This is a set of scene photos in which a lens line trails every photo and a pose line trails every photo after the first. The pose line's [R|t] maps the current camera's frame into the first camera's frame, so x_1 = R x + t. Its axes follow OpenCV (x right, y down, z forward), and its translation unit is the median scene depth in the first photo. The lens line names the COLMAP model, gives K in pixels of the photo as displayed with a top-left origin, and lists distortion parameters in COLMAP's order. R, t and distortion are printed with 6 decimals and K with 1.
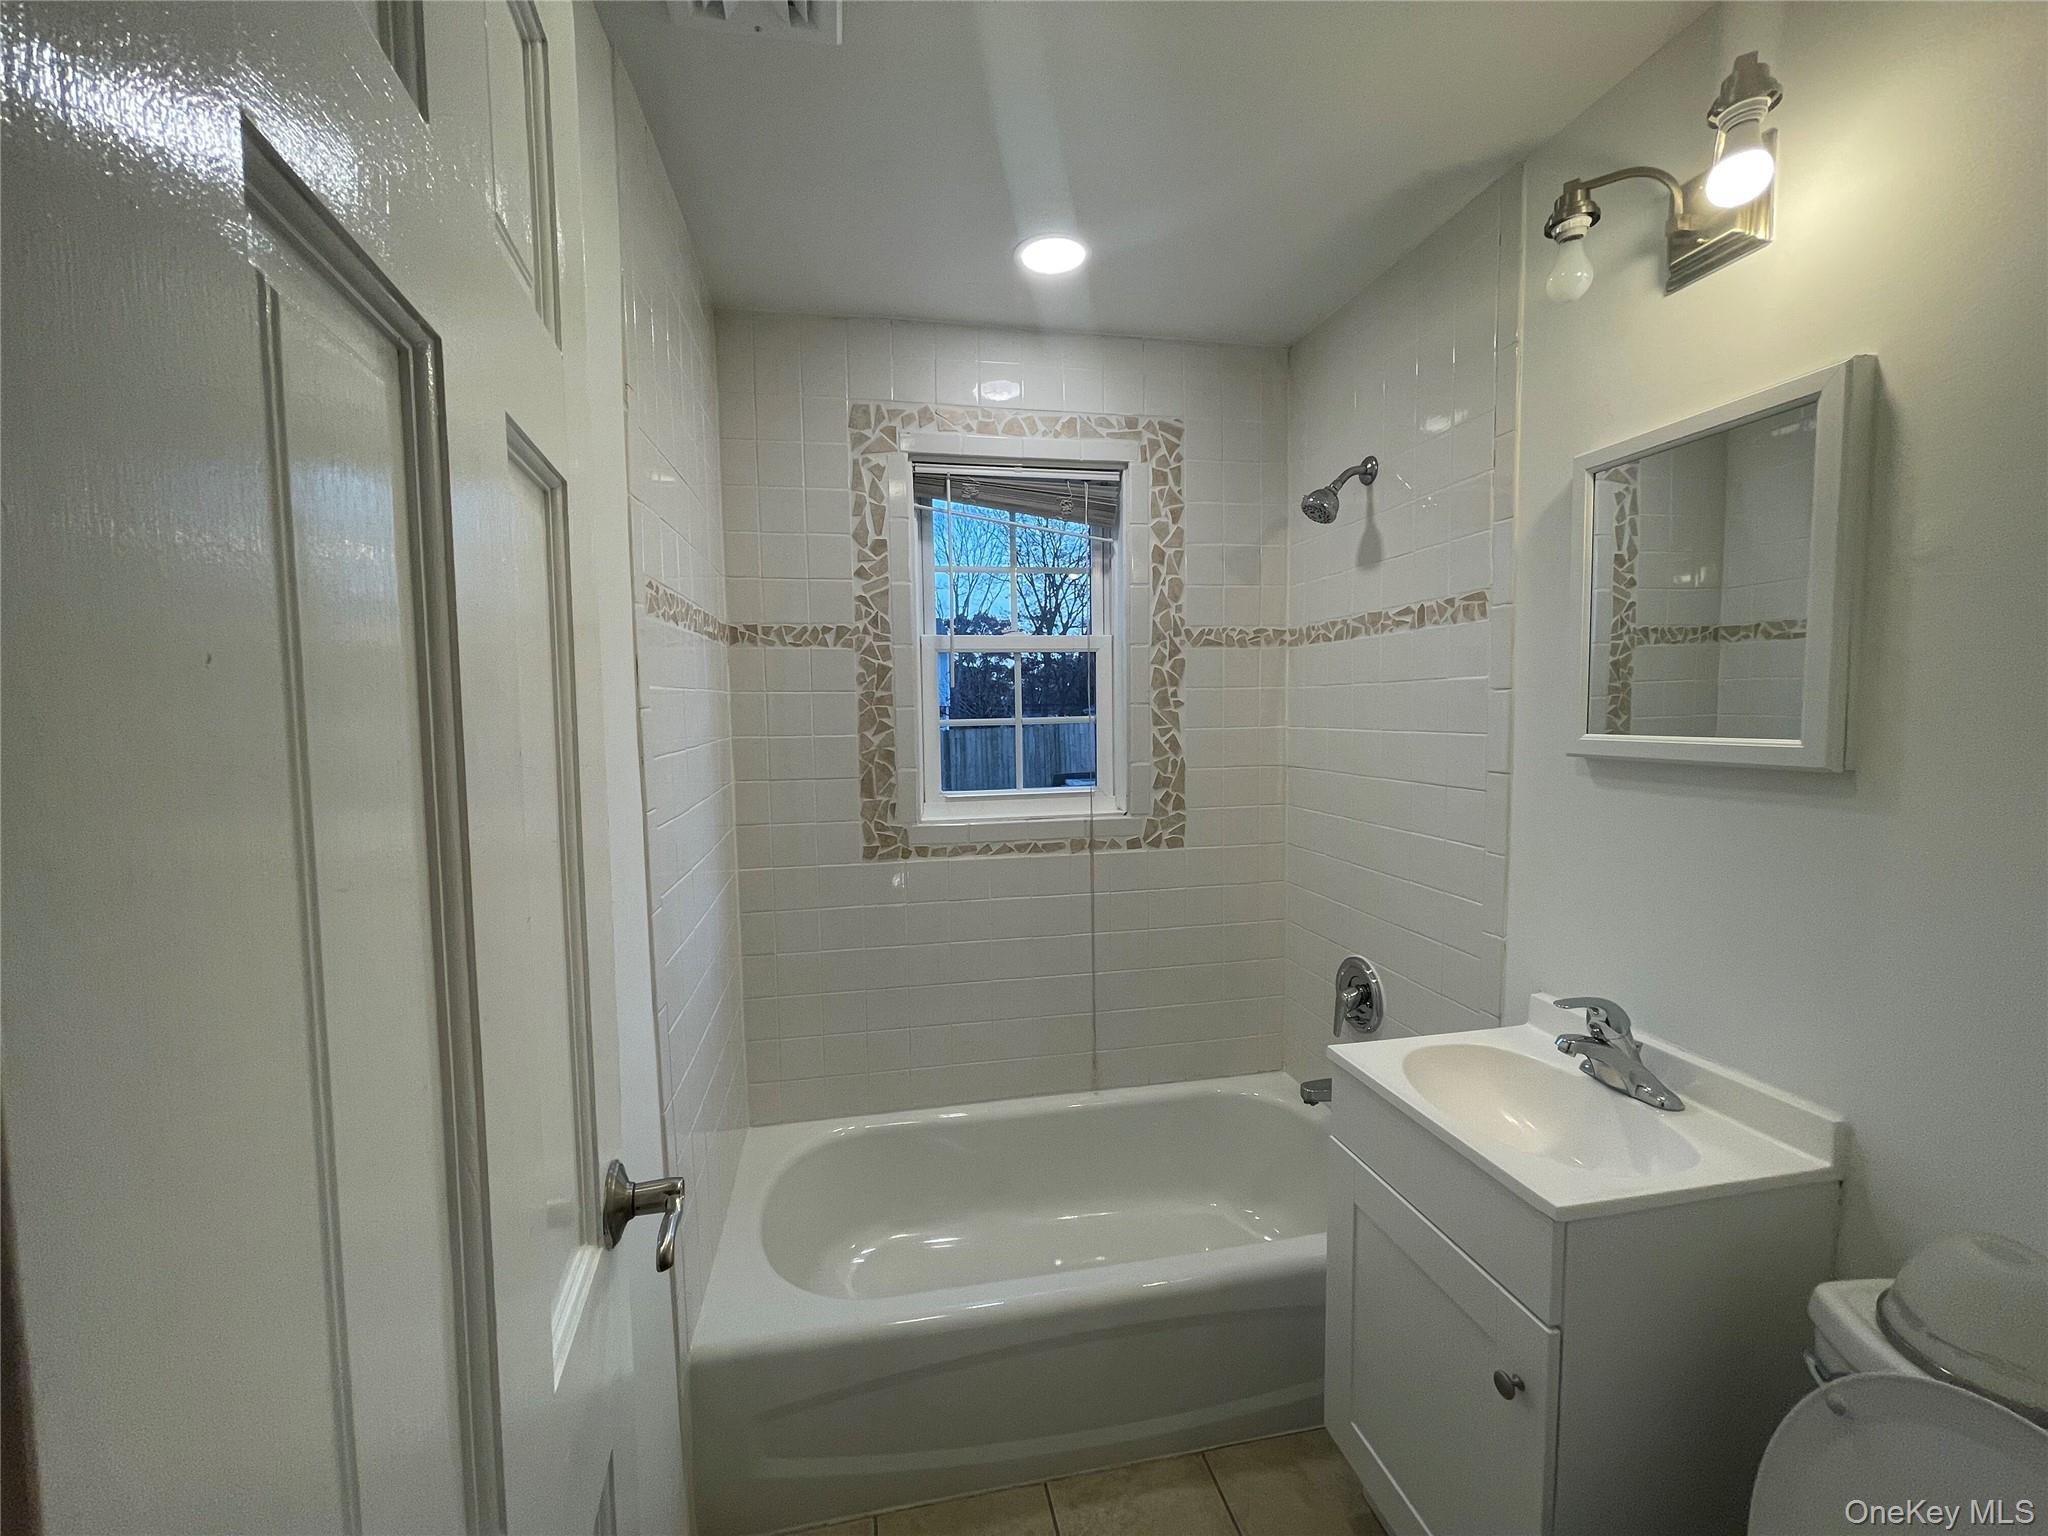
lens RADIAL K [[824.4, 0, 1020.0], [0, 824.4, 768.0], [0, 0, 1]] dist [-0.001453, -0.001536]
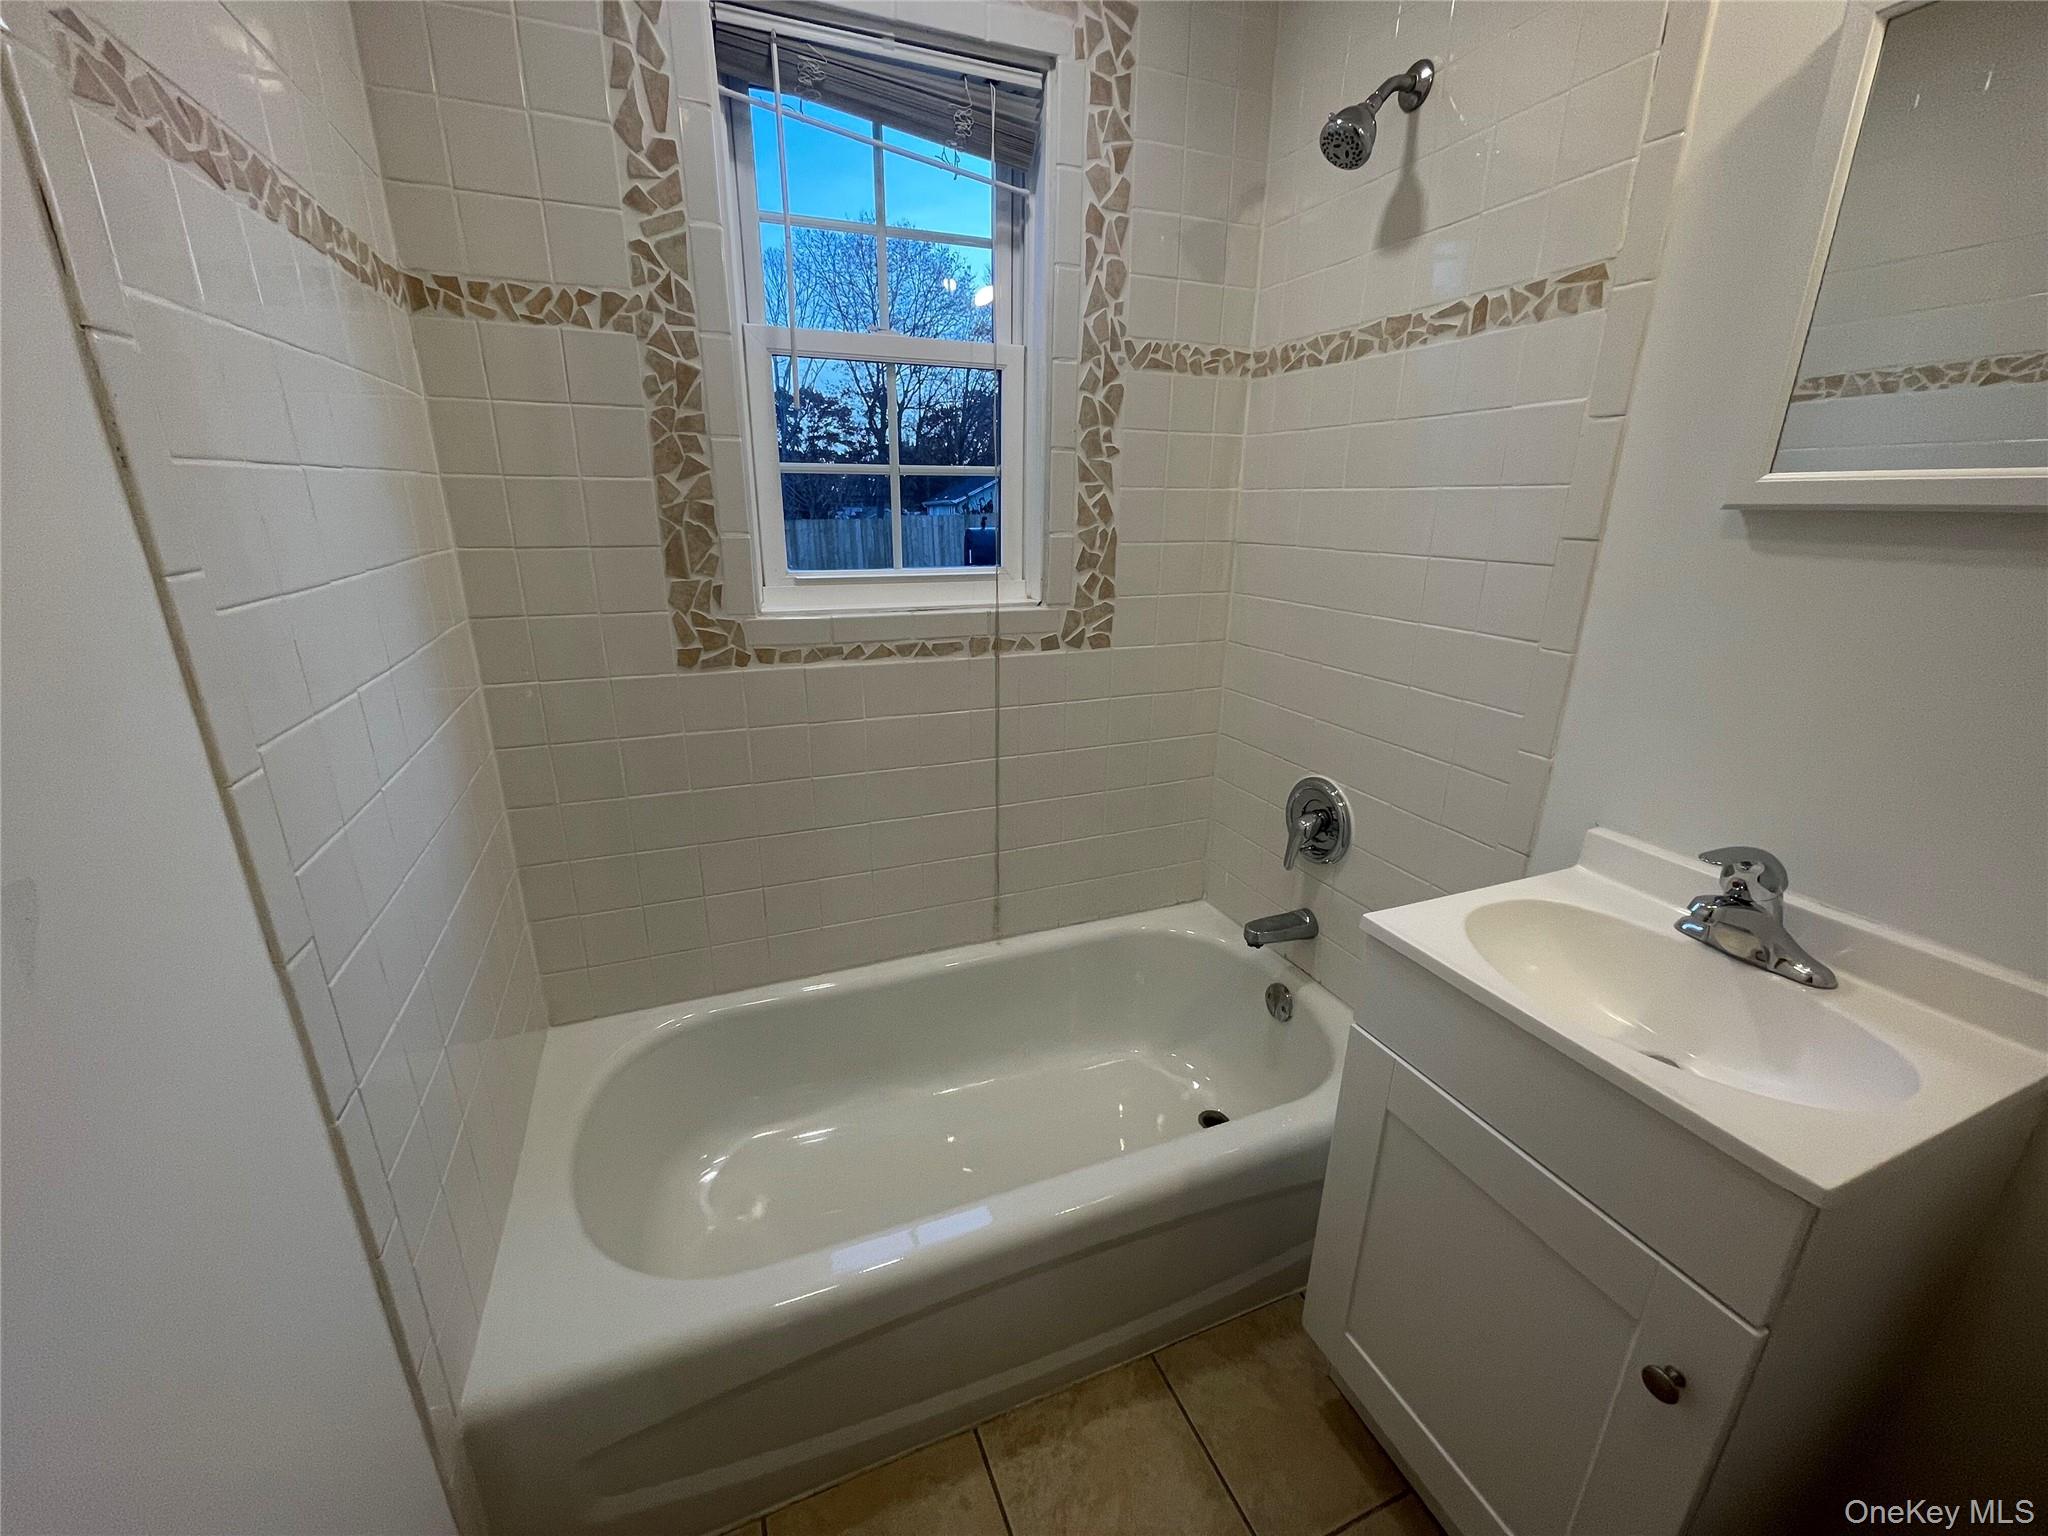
lens RADIAL K [[824.4, 0, 1012.6], [0, 824.4, 762.1], [0, 0, 1]] dist [-0.001453, -0.001536]
pose [[0.982927, -0.035050, 0.180624, -0.043390], [-0.007471, 0.973275, 0.229520, 0.026880], [-0.183842, -0.226951, 0.956397, 0.273767]]
